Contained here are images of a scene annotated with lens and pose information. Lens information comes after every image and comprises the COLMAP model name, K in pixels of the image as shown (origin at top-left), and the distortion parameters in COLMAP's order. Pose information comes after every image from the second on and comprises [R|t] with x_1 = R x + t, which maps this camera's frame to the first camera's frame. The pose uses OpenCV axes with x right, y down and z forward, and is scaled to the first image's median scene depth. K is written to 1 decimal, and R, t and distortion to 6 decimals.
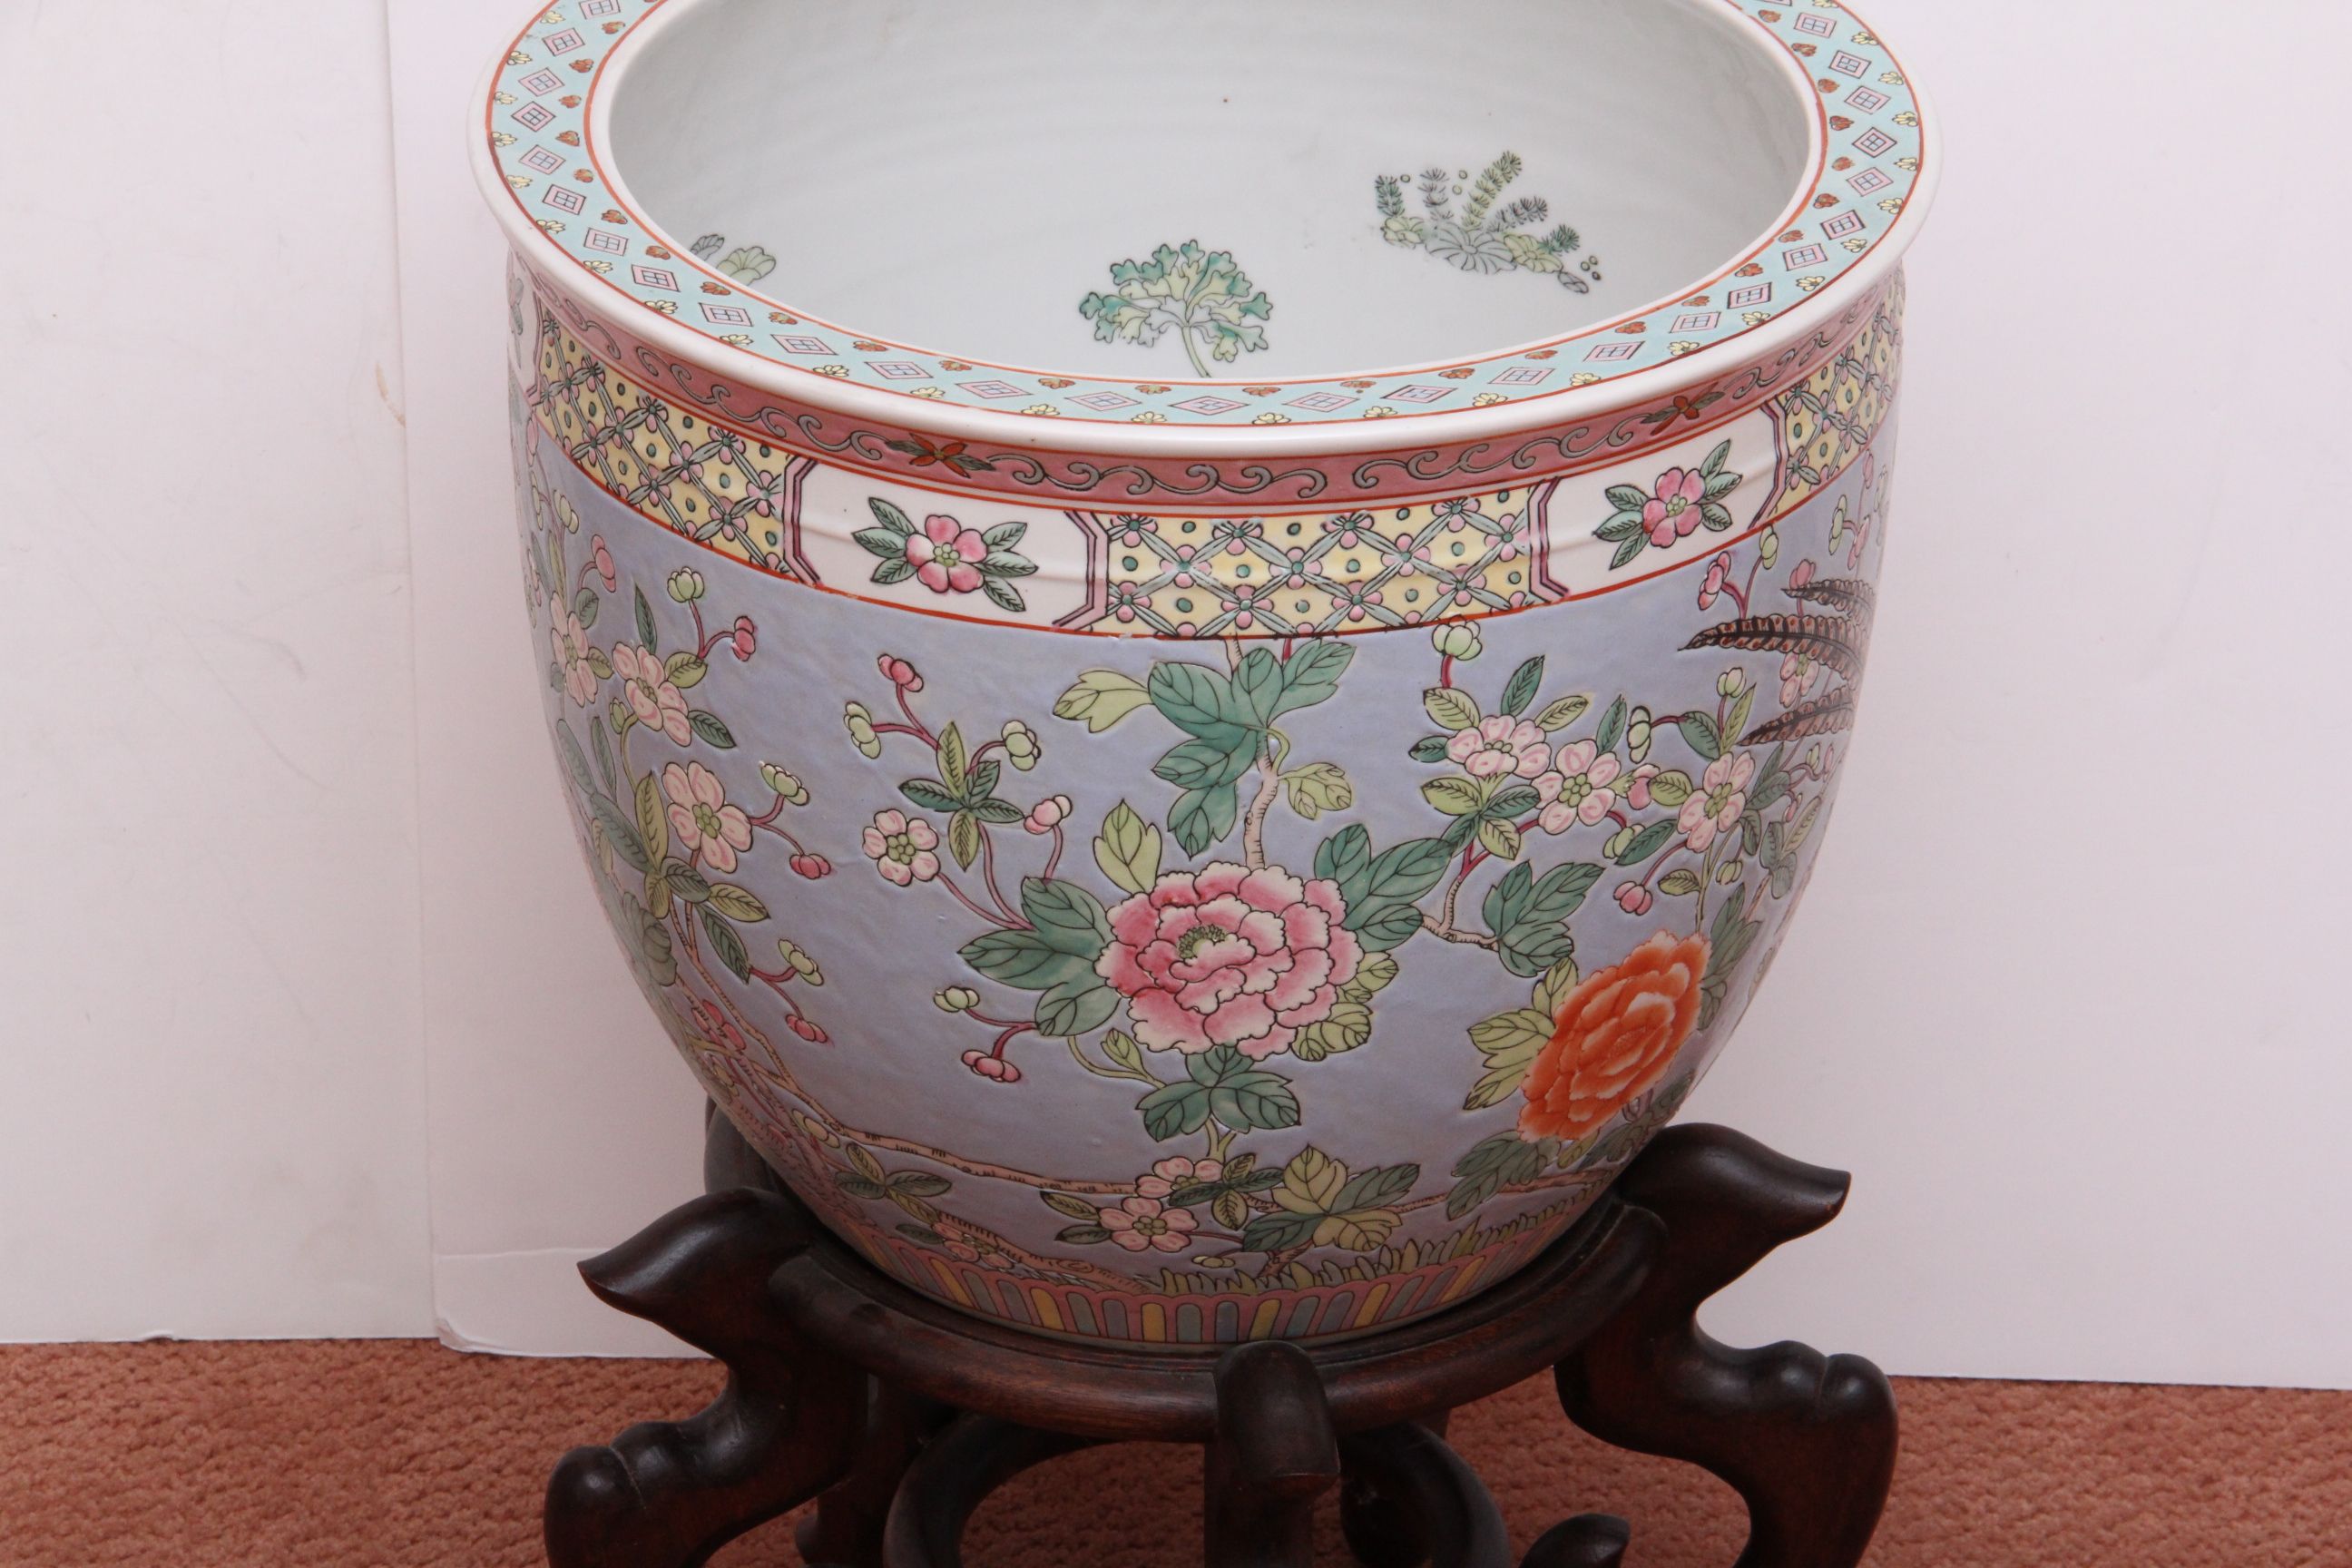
lens RADIAL K [[7696.1, 0, 1158.7], [0, 7696.1, 841.4], [0, 0, 1]] dist [0.585238, 0.000000]
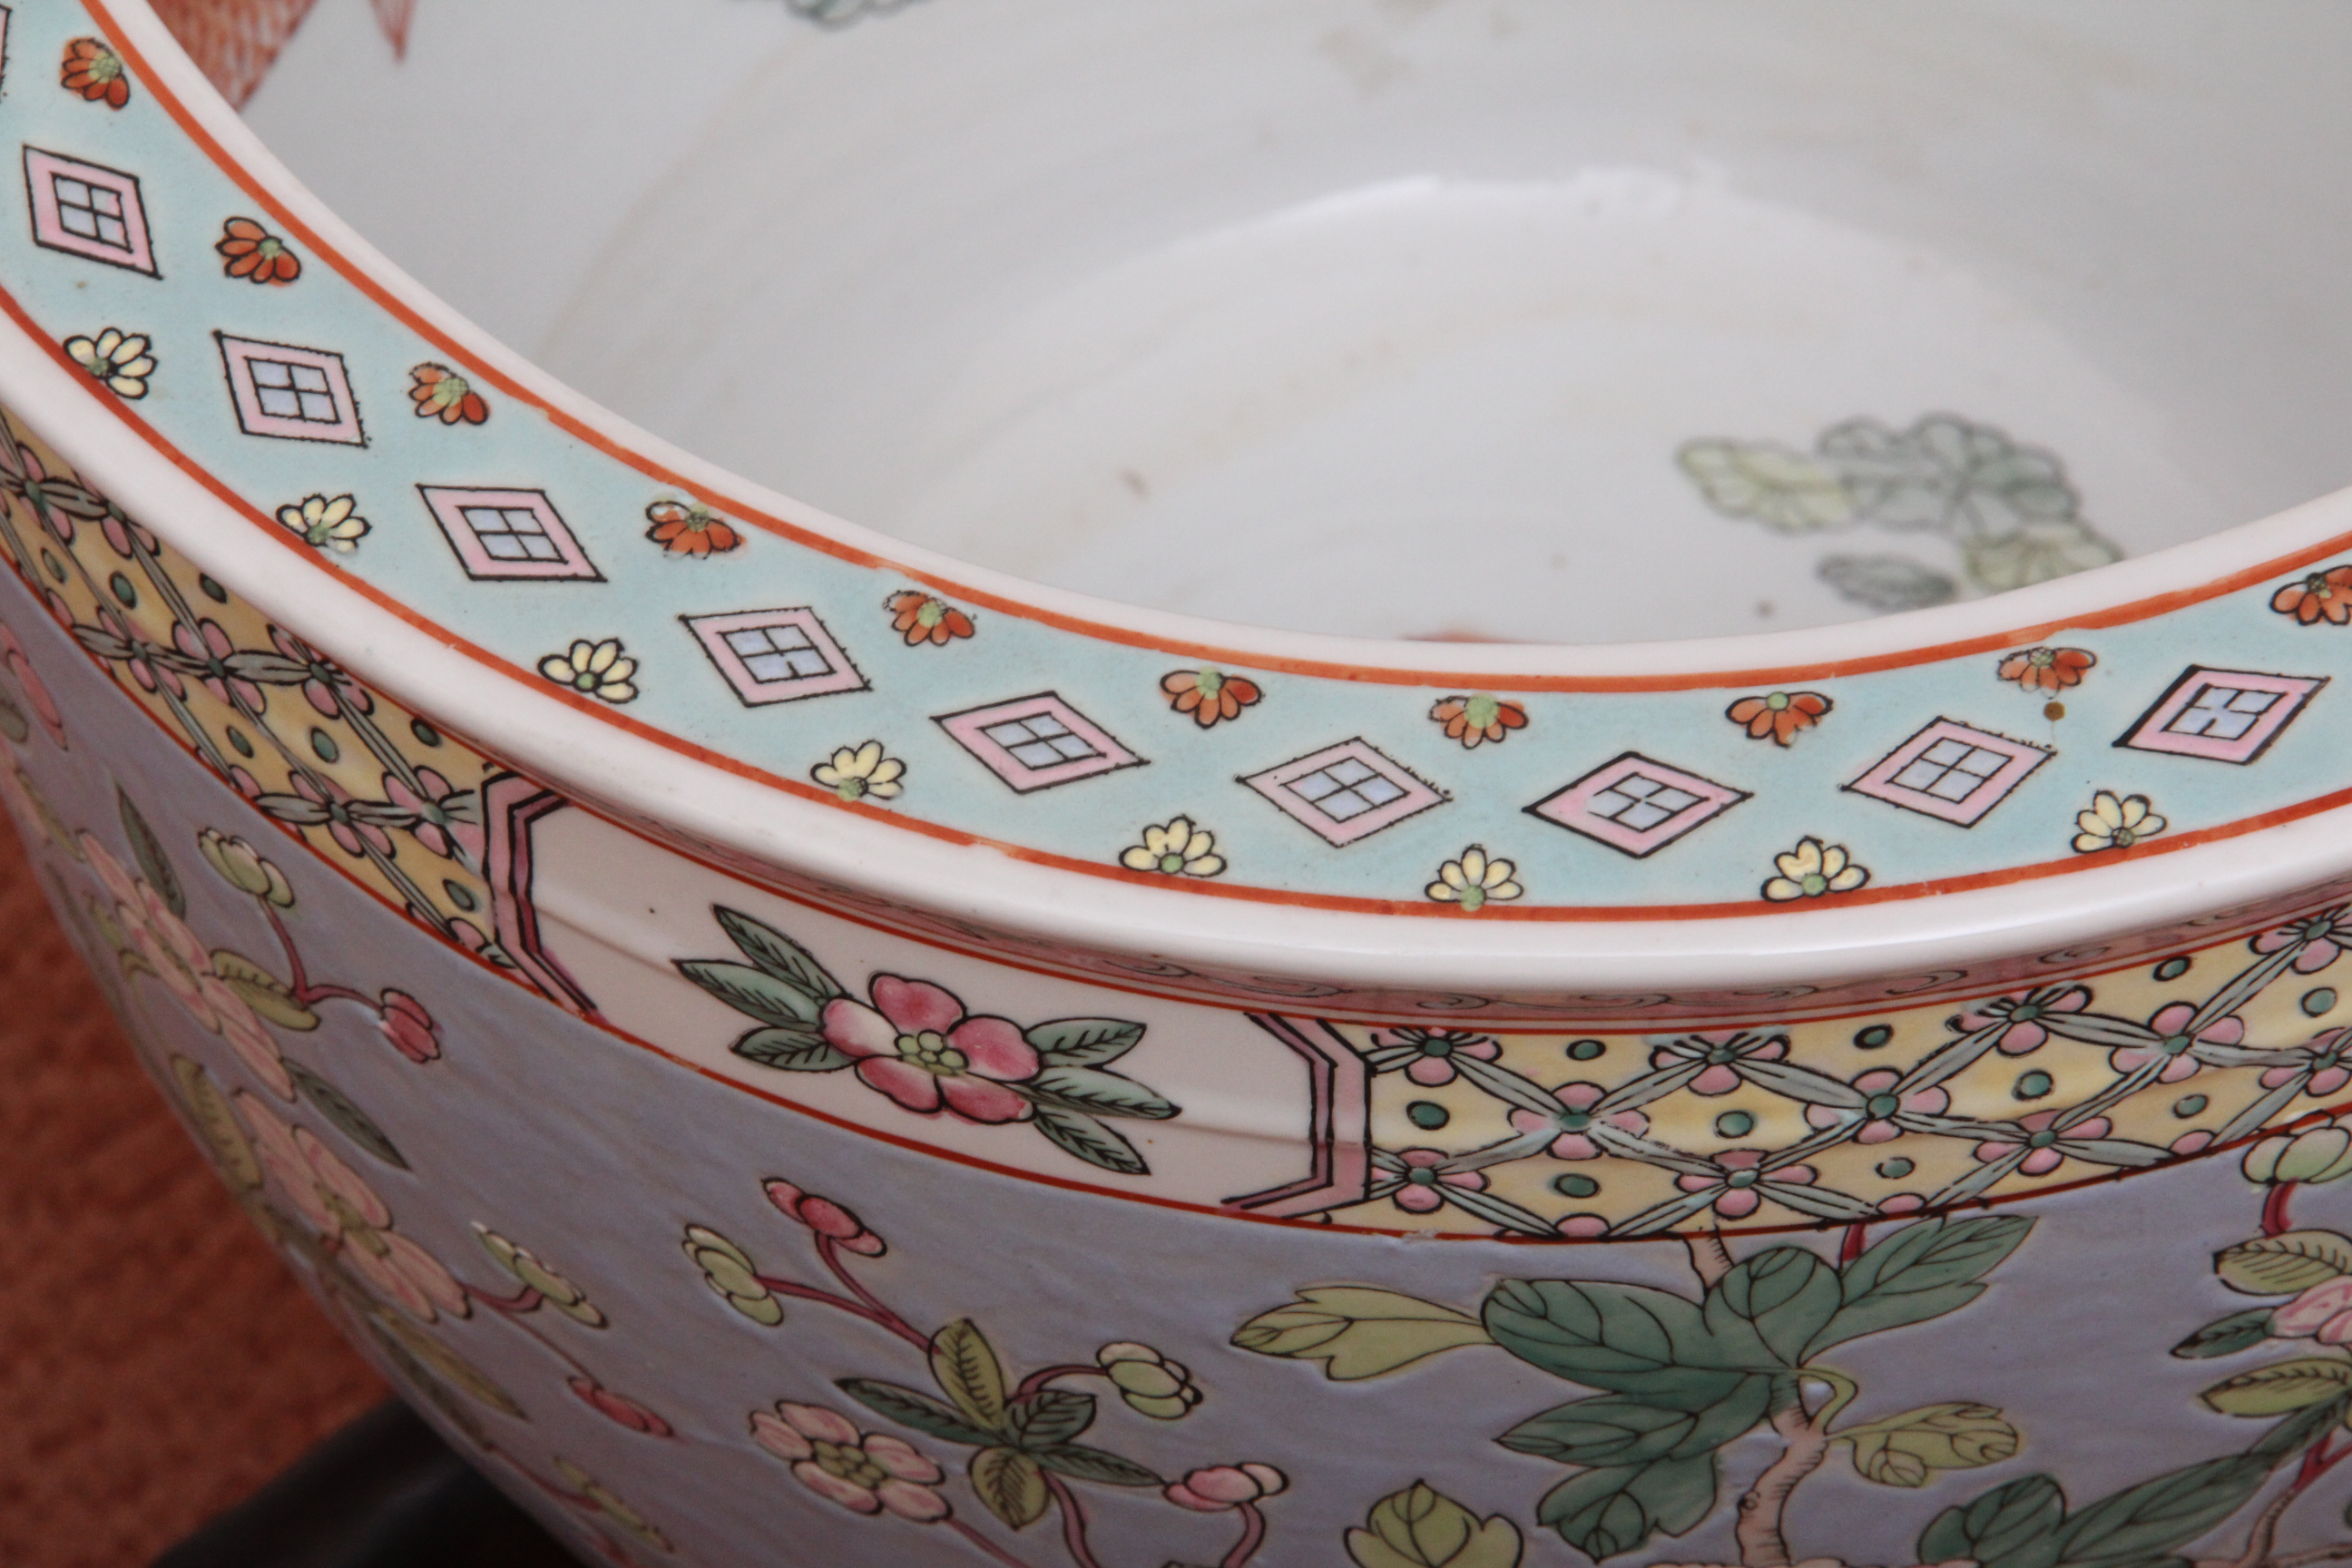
lens RADIAL K [[10412.6, 0, 1172.4], [0, 10412.6, 782.1], [0, 0, 1]] dist [0.807343, 0.000000]
pose [[0.999174, -0.034909, -0.020800, -0.004666], [0.040555, 0.889001, 0.456106, -0.259917], [0.002569, -0.456573, 0.889682, 0.522596]]
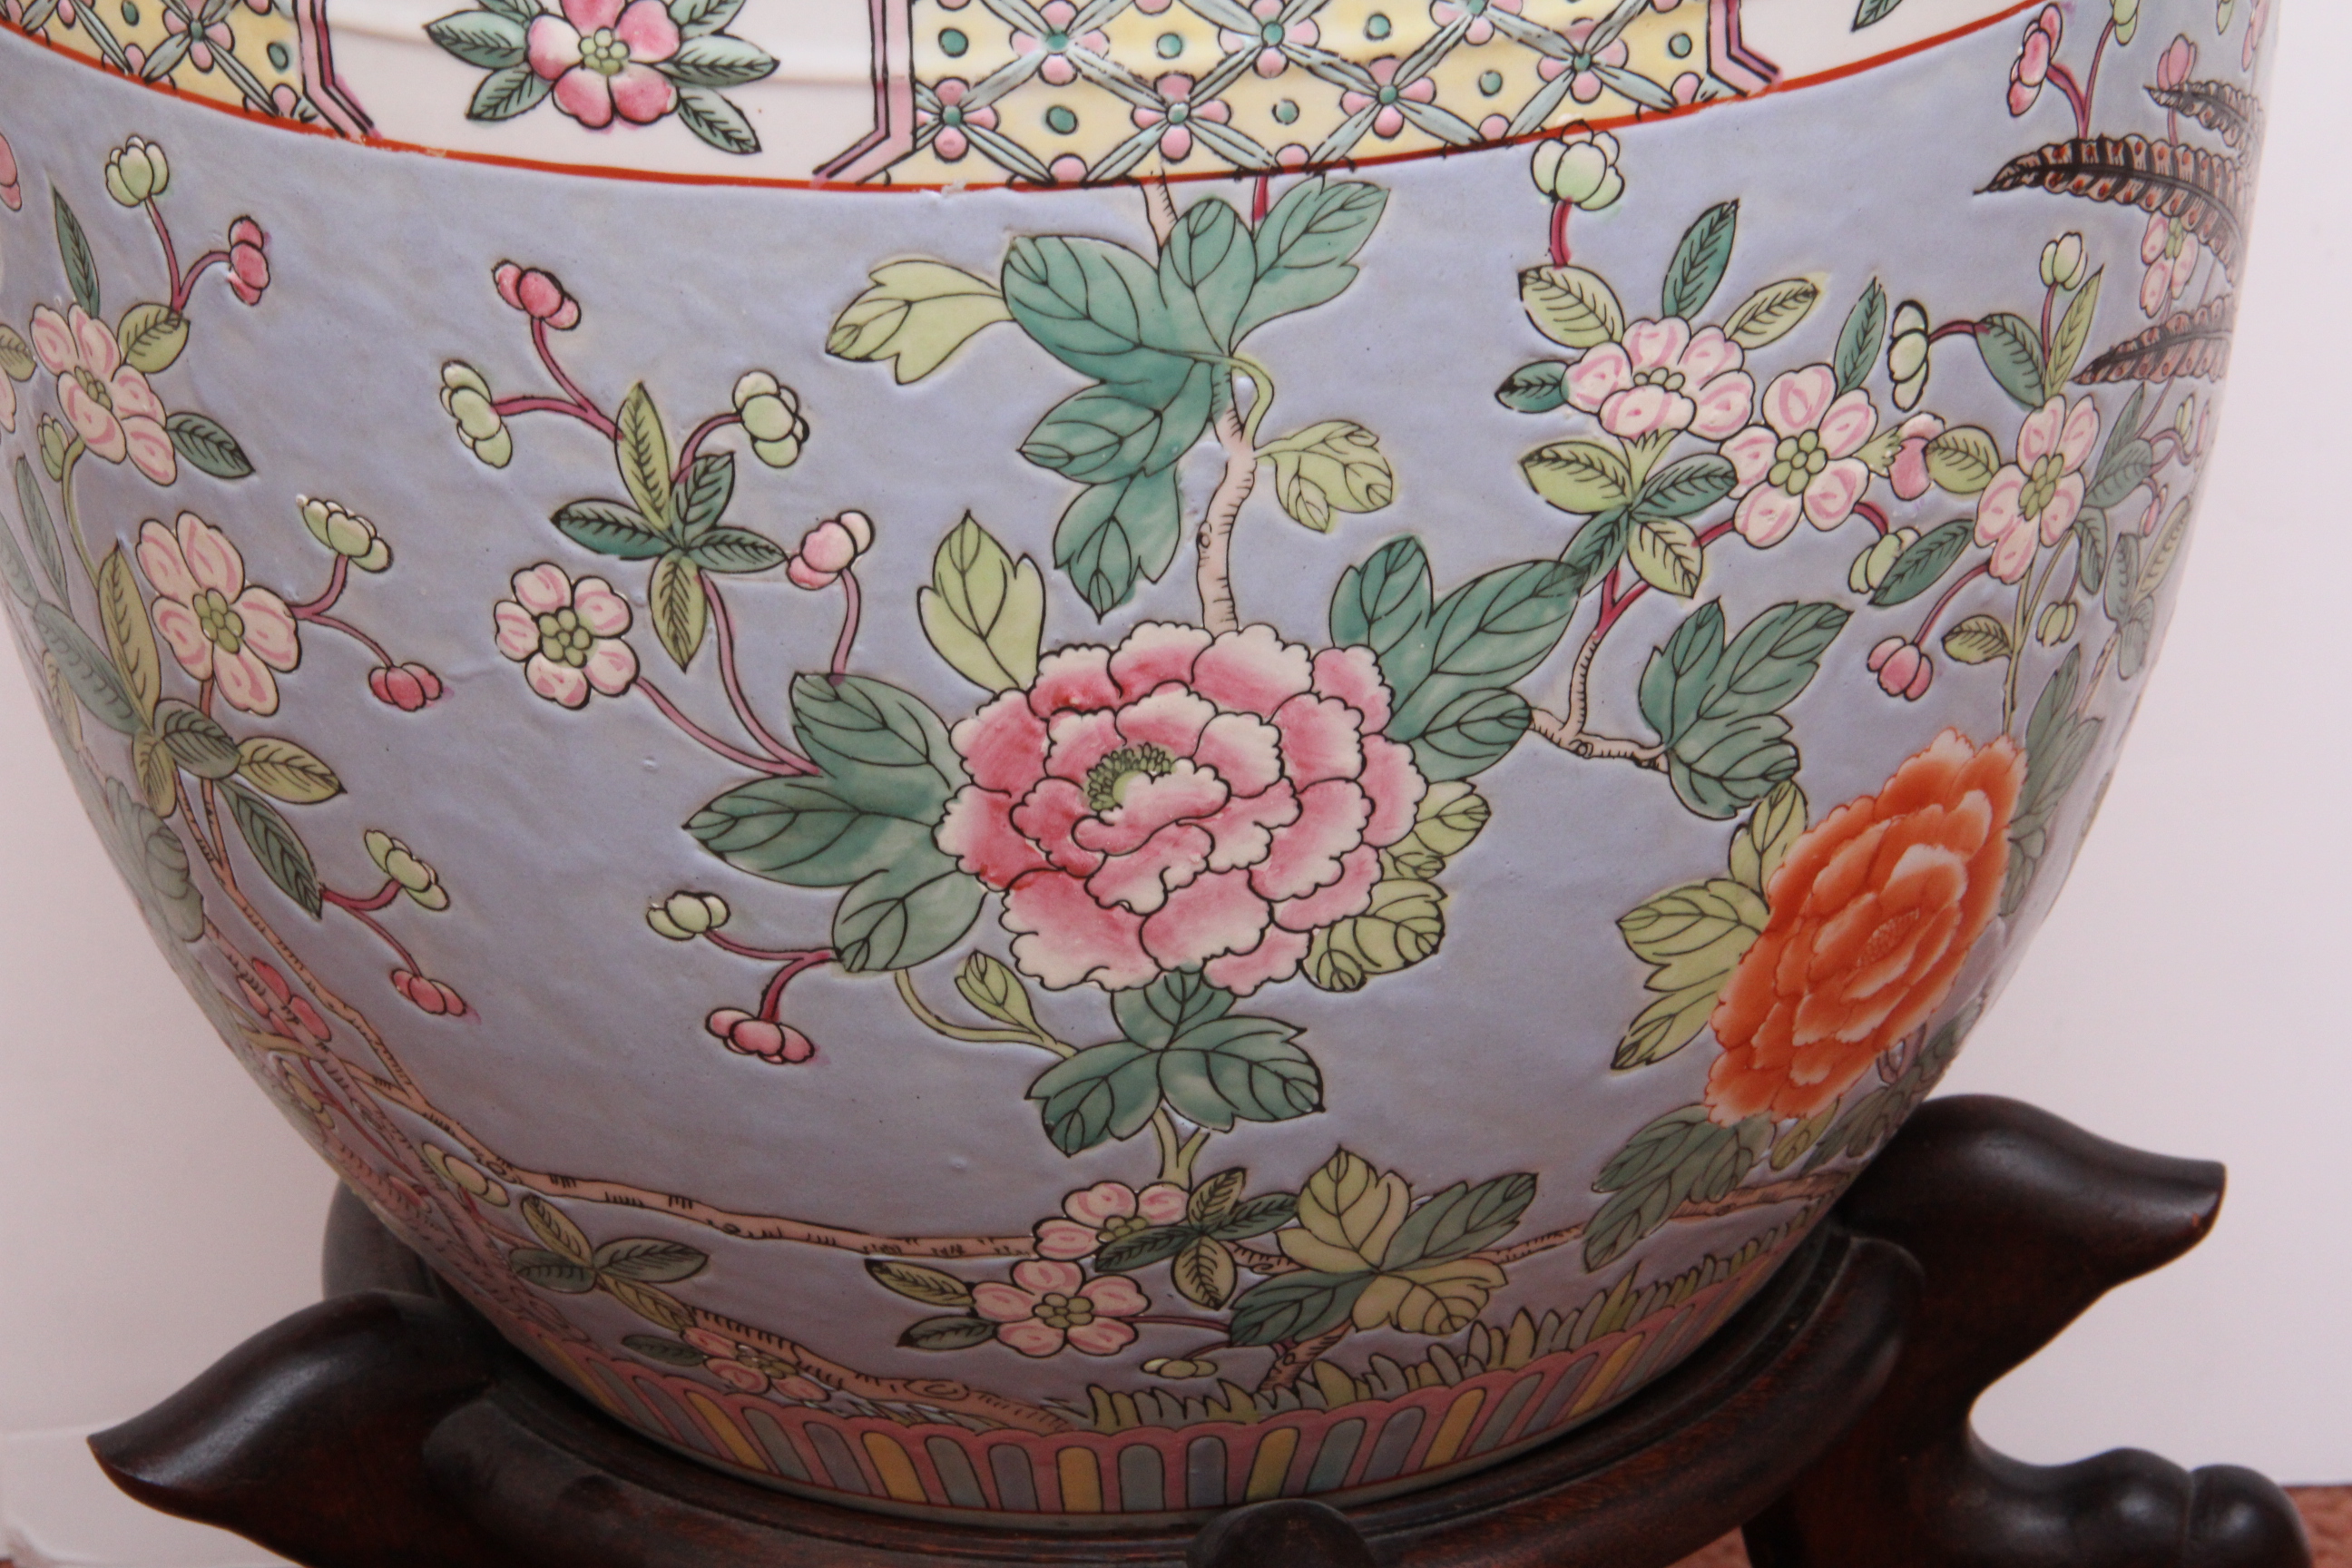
lens RADIAL K [[6675.4, 0, 1182.3], [0, 6675.4, 800.7], [0, 0, 1]] dist [0.394644, 0.000000]
pose [[0.998300, -0.055137, 0.018906, 0.000328], [0.055723, 0.997934, -0.031991, 0.028716], [-0.017103, 0.032990, 0.999309, 0.507494]]
